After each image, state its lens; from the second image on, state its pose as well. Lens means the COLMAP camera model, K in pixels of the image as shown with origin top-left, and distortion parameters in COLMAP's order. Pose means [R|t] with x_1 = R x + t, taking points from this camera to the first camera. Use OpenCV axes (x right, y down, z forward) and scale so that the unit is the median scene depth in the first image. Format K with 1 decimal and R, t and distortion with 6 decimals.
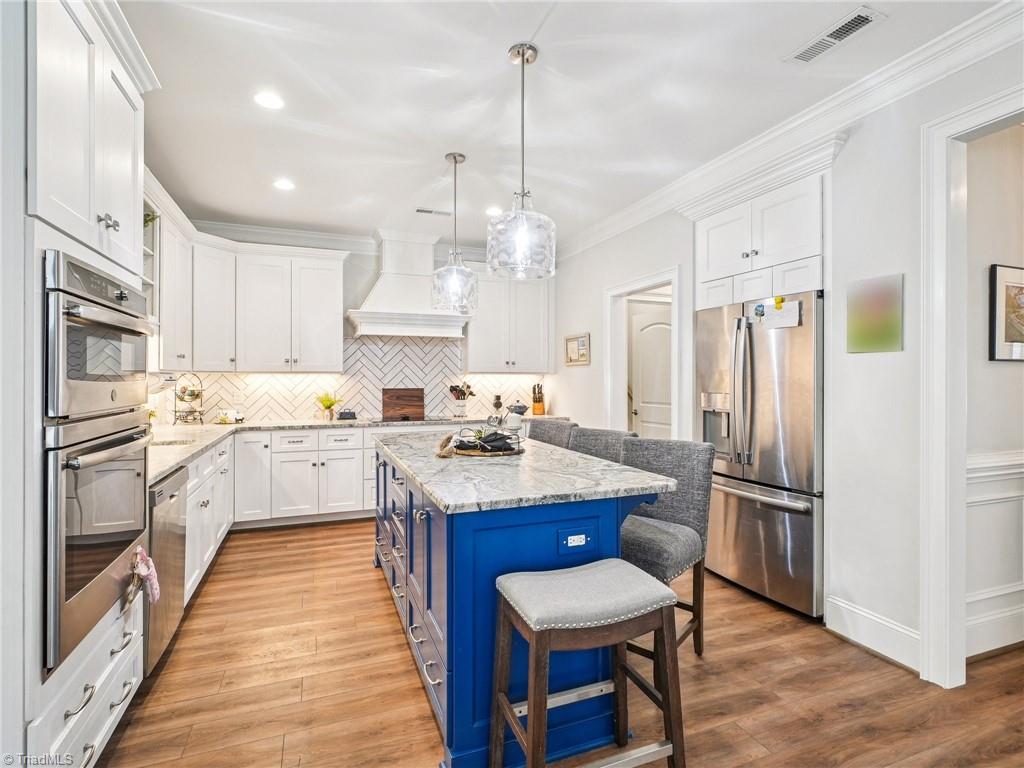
lens RADIAL K [[508.1, 0, 511.7], [0, 508.1, 378.2], [0, 0, 1]] dist [-0.005509, 0.001397]
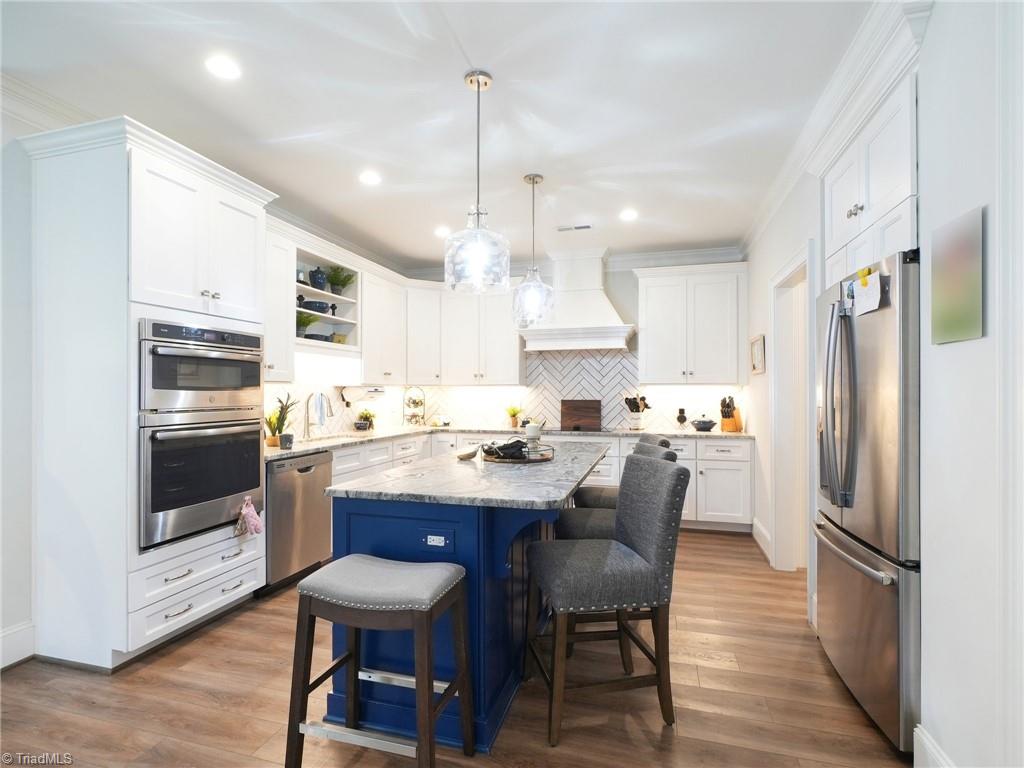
lens RADIAL K [[508.2, 0, 509.5], [0, 508.2, 388.2], [0, 0, 1]] dist [-0.004918, -0.000187]
pose [[0.793660, -0.005470, -0.608337, 0.355358], [0.001194, 0.999972, -0.007435, 0.004340], [0.608360, 0.005175, 0.793644, 0.101343]]
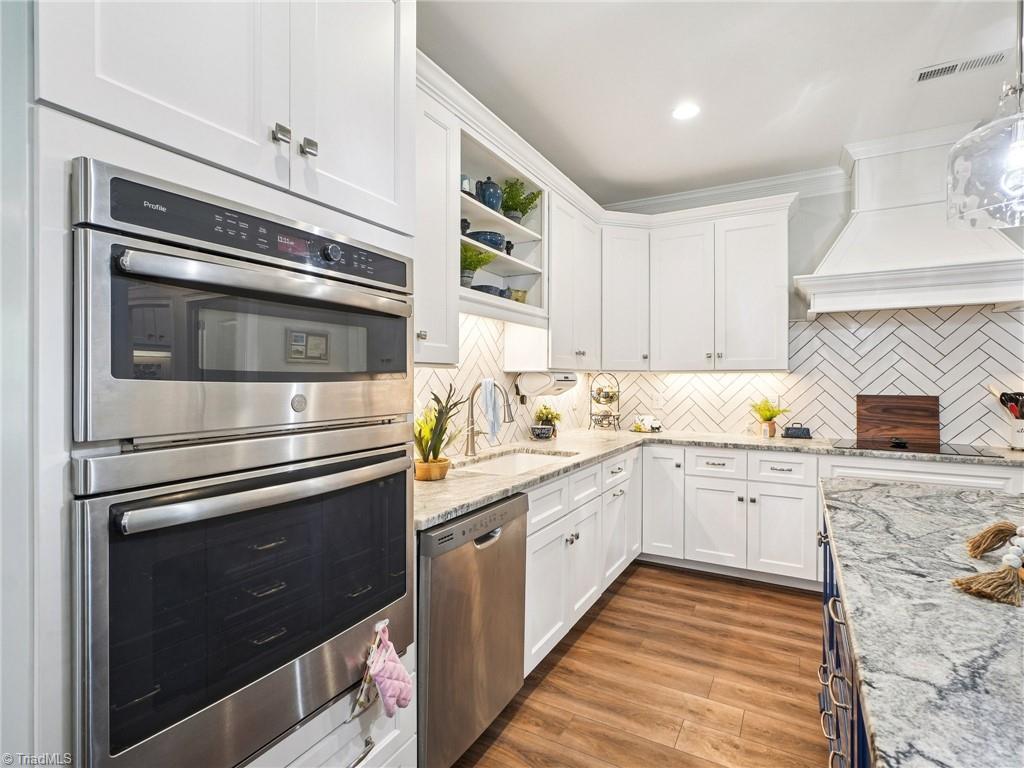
lens RADIAL K [[508.1, 0, 511.7], [0, 508.1, 378.2], [0, 0, 1]] dist [-0.005509, 0.001397]
pose [[0.633055, 0.000388, -0.774107, -0.037947], [-0.001756, 0.999998, -0.000934, 0.000663], [0.774105, 0.001951, 0.633054, 0.288977]]
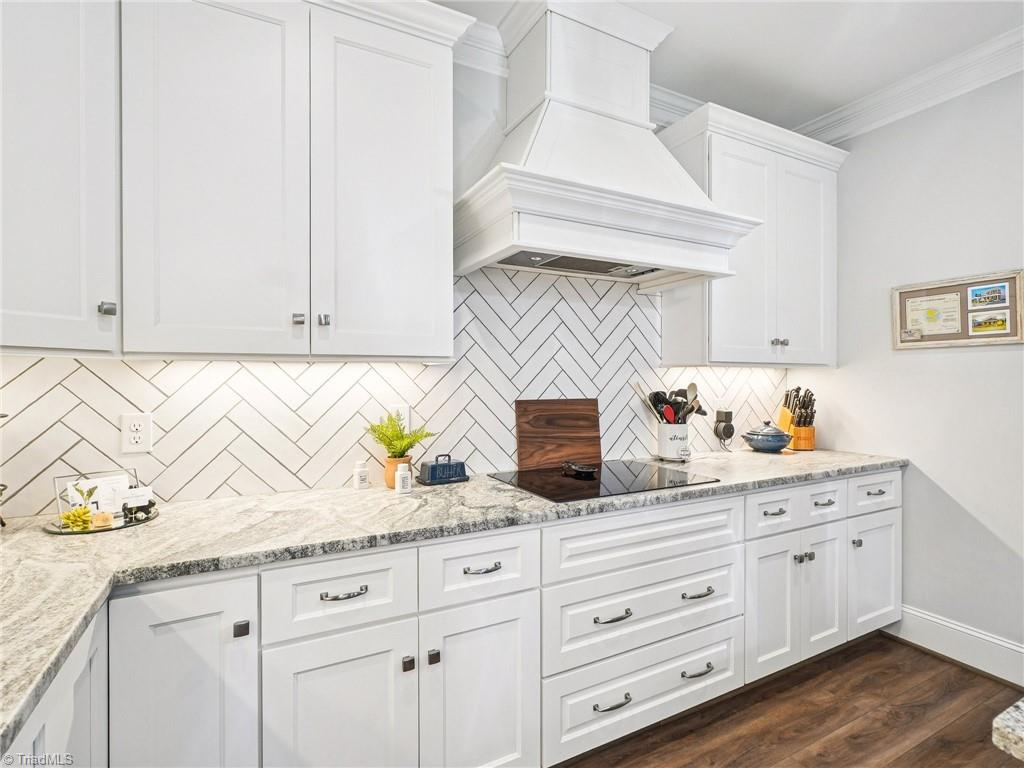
lens RADIAL K [[508.1, 0, 511.7], [0, 508.1, 378.2], [0, 0, 1]] dist [-0.005509, 0.001397]
pose [[0.993467, -0.002088, 0.114098, -0.353084], [0.002233, 0.999997, -0.001146, 0.003261], [-0.114096, 0.001394, 0.993469, 0.681353]]
